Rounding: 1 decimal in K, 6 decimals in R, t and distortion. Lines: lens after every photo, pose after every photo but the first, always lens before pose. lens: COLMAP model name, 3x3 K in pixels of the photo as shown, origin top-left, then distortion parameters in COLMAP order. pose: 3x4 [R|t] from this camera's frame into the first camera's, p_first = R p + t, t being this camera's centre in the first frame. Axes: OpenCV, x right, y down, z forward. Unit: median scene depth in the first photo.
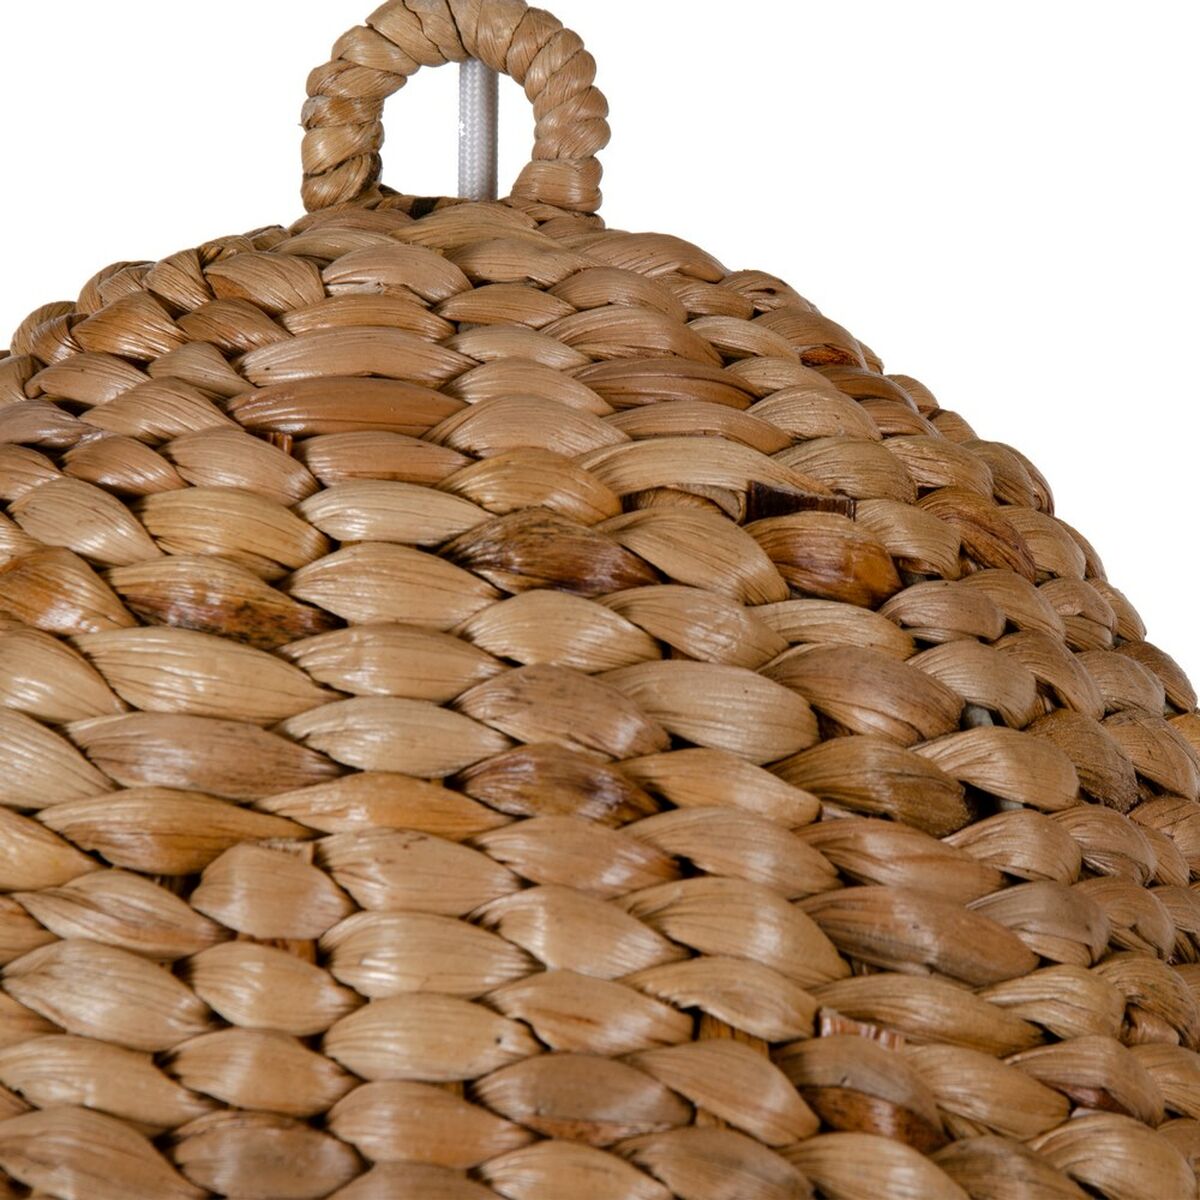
lens RADIAL K [[6896.3, 0, 604.6], [0, 6896.3, 600.1], [0, 0, 1]] dist [0.973348, 0.000000]
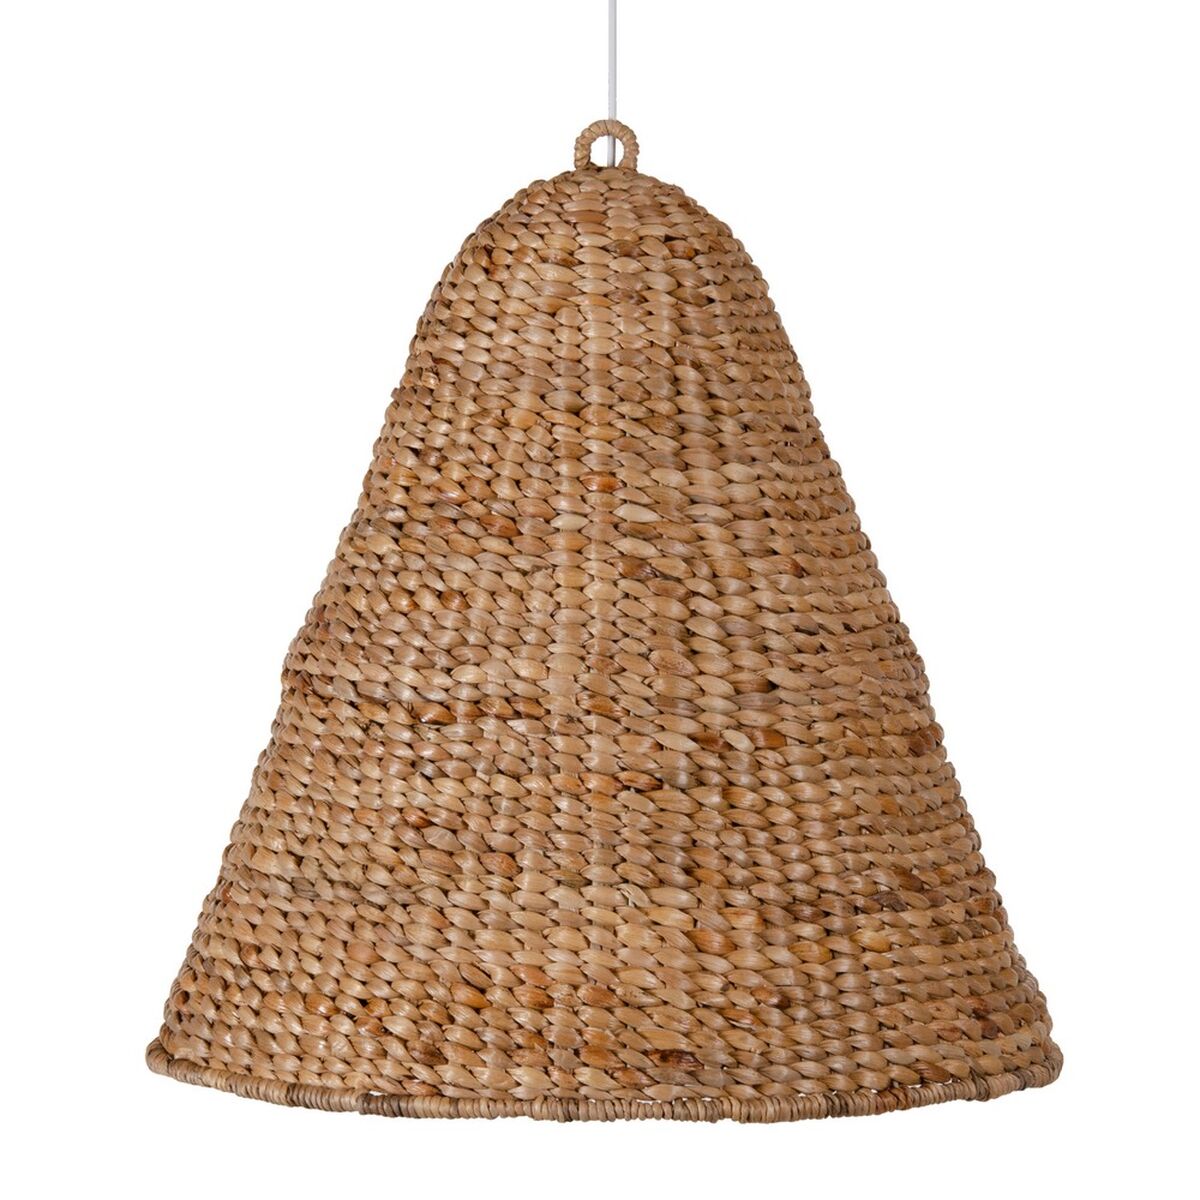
lens RADIAL K [[5801.5, 0, 643.1], [0, 5801.5, 629.0], [0, 0, 1]] dist [2.638897, 0.000000]
pose [[0.999844, 0.014521, -0.010032, 0.052157], [-0.013413, 0.994606, 0.102858, -0.170736], [0.011472, -0.102708, 0.994645, -3.268315]]
